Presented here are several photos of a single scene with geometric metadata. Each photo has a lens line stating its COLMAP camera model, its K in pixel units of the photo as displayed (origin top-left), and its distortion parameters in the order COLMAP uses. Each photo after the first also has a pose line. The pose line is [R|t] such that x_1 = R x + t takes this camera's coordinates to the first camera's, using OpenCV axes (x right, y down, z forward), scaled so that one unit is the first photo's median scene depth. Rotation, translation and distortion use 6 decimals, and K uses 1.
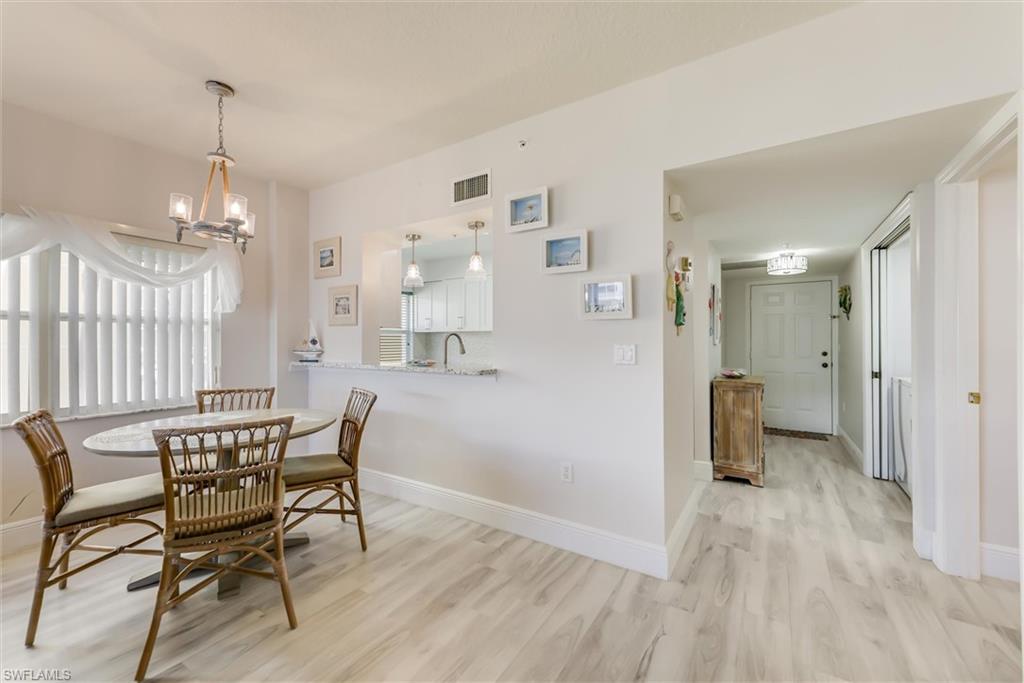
lens RADIAL K [[422.6, 0, 505.5], [0, 422.6, 344.3], [0, 0, 1]] dist [0.011498, -0.002244]
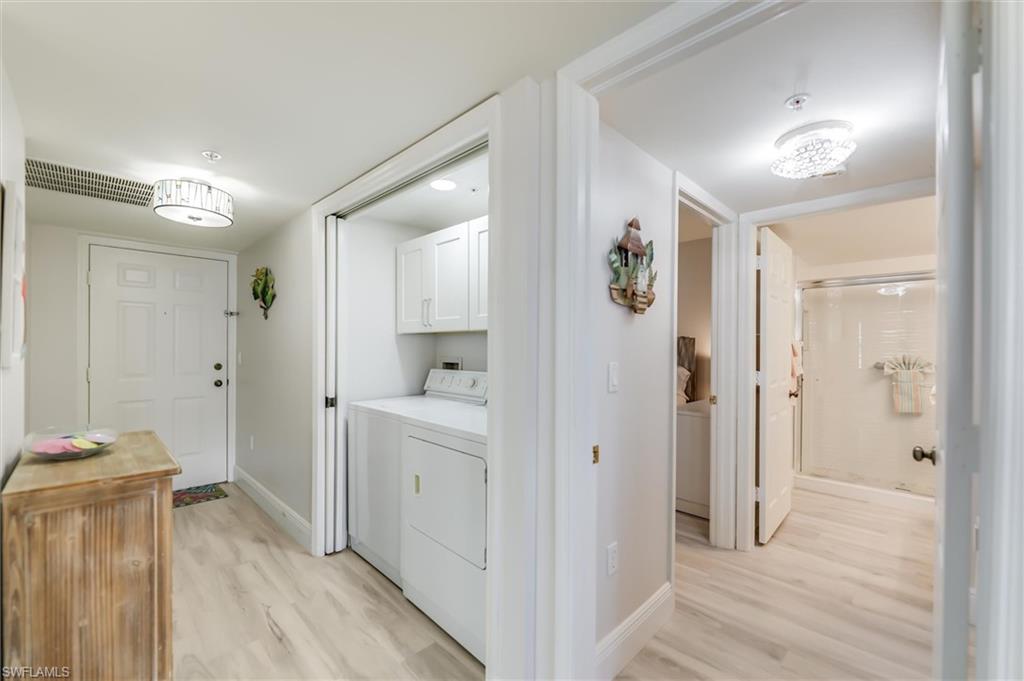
lens RADIAL K [[422.6, 0, 498.3], [0, 422.6, 346.2], [0, 0, 1]] dist [0.011498, -0.002244]
pose [[0.230038, -0.002221, 0.973179, 0.276479], [-0.003334, 0.999990, 0.003070, -0.020356], [-0.973176, -0.003951, 0.230028, 0.586566]]
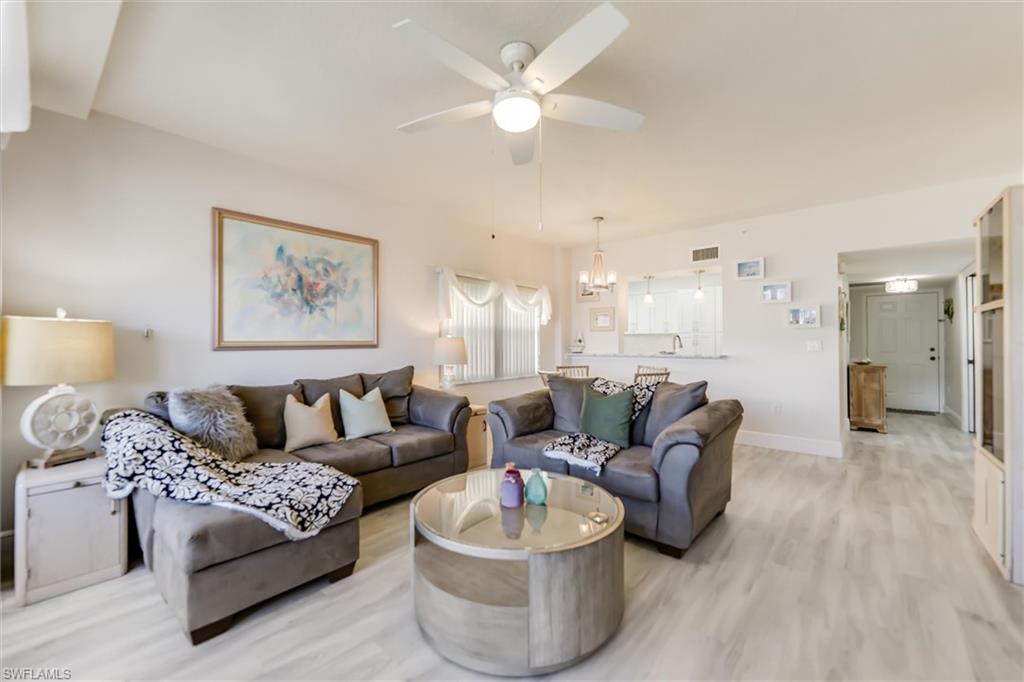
lens RADIAL K [[422.6, 0, 512.8], [0, 422.6, 343.5], [0, 0, 1]] dist [0.011498, -0.002244]
pose [[0.990649, -0.003223, -0.136400, -0.500249], [0.002374, 0.999977, -0.006389, 0.013638], [0.136417, 0.006006, 0.990633, -0.682323]]
